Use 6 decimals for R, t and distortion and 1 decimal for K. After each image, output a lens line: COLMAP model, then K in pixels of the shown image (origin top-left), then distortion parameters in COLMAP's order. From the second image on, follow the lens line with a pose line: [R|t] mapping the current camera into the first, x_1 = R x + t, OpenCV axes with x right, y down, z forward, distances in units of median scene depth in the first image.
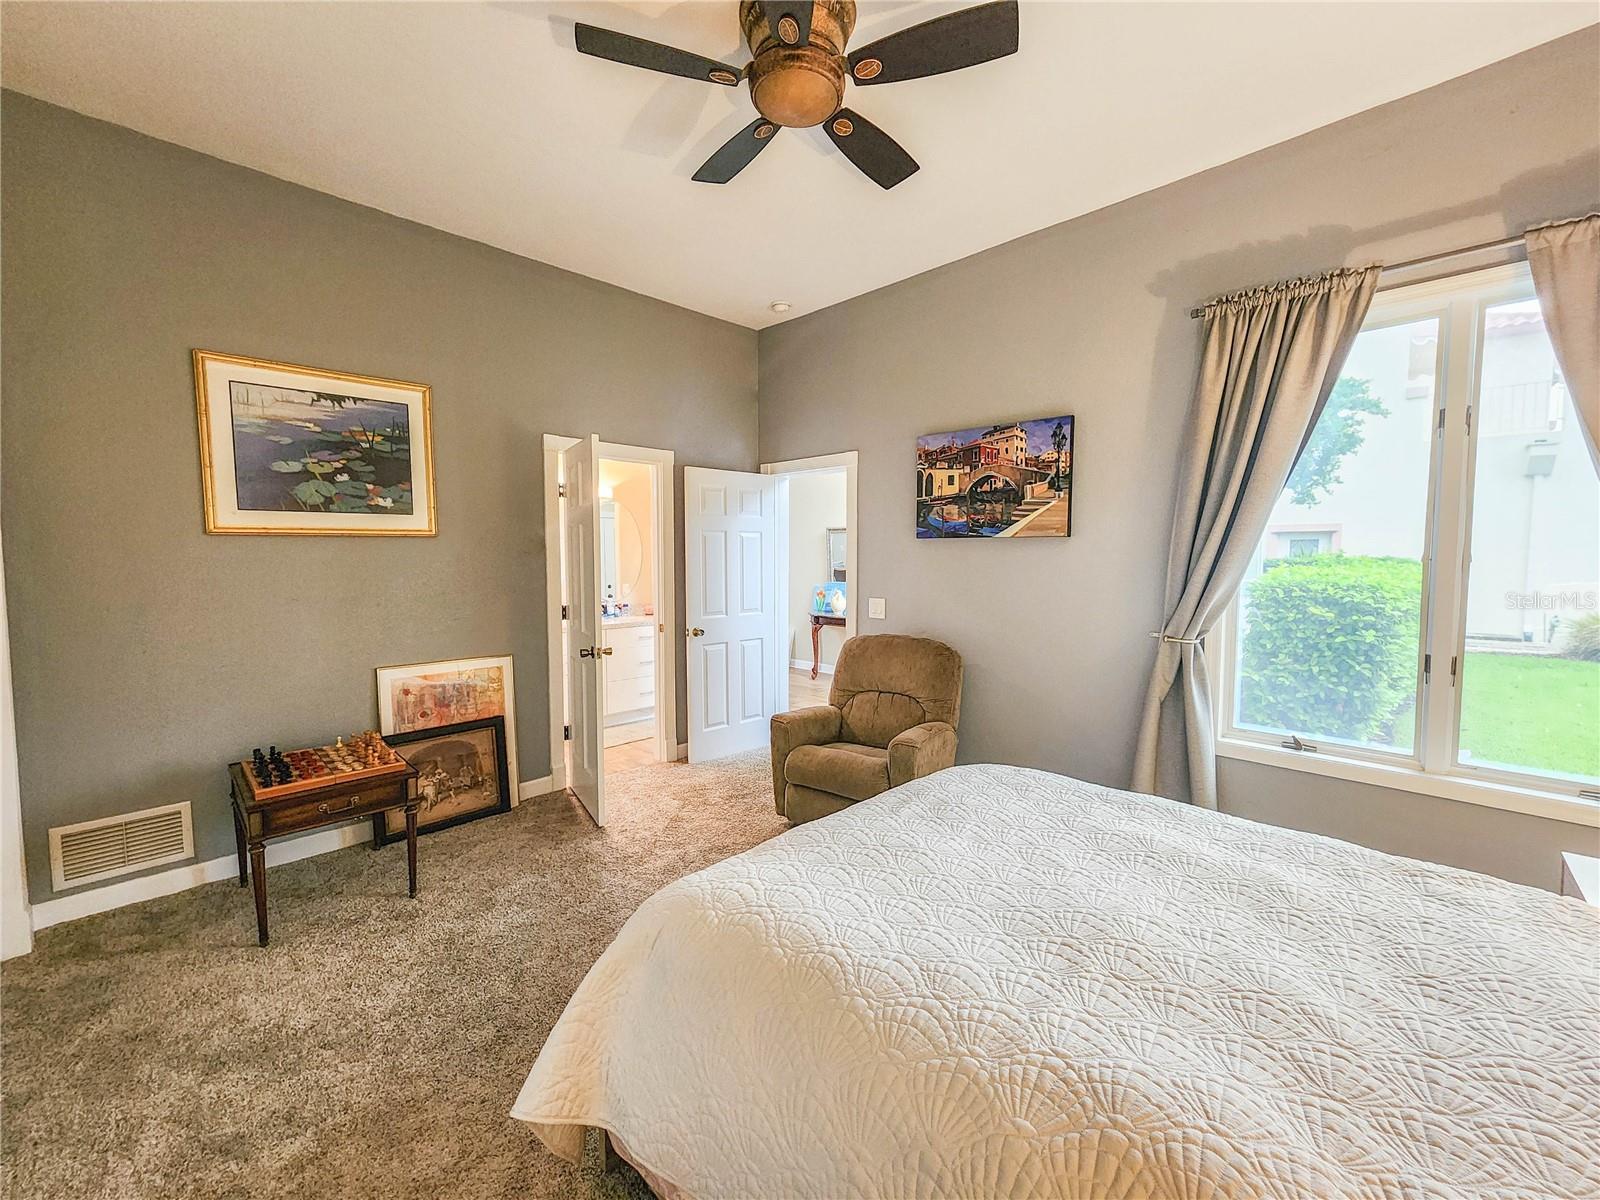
lens RADIAL K [[654.6, 0, 799.2], [0, 654.6, 594.3], [0, 0, 1]] dist [0.006336, 0.000677]
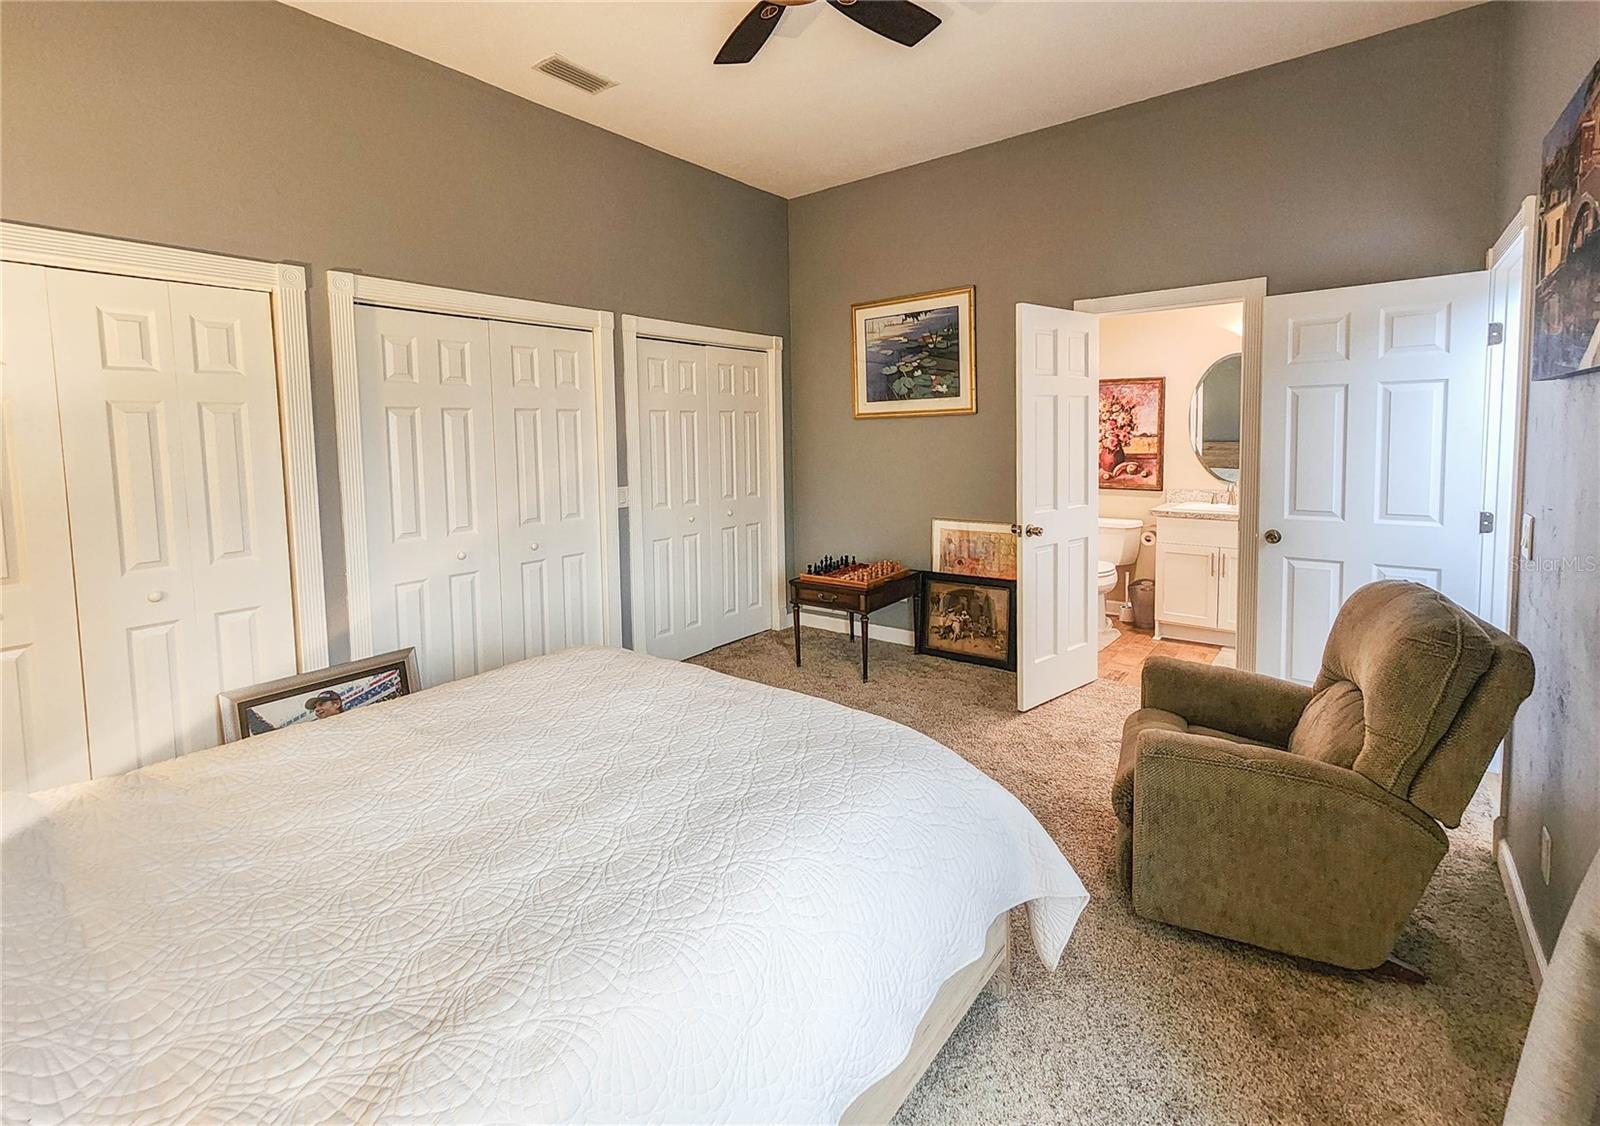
lens RADIAL K [[704.1, 0, 800.2], [0, 704.1, 480.1], [0, 0, 1]] dist [0.000555, 0.000030]
pose [[0.127667, 0.065259, -0.989668, 0.709020], [-0.040809, 0.997334, 0.060500, -0.036307], [0.990977, 0.032663, 0.129990, 0.577771]]
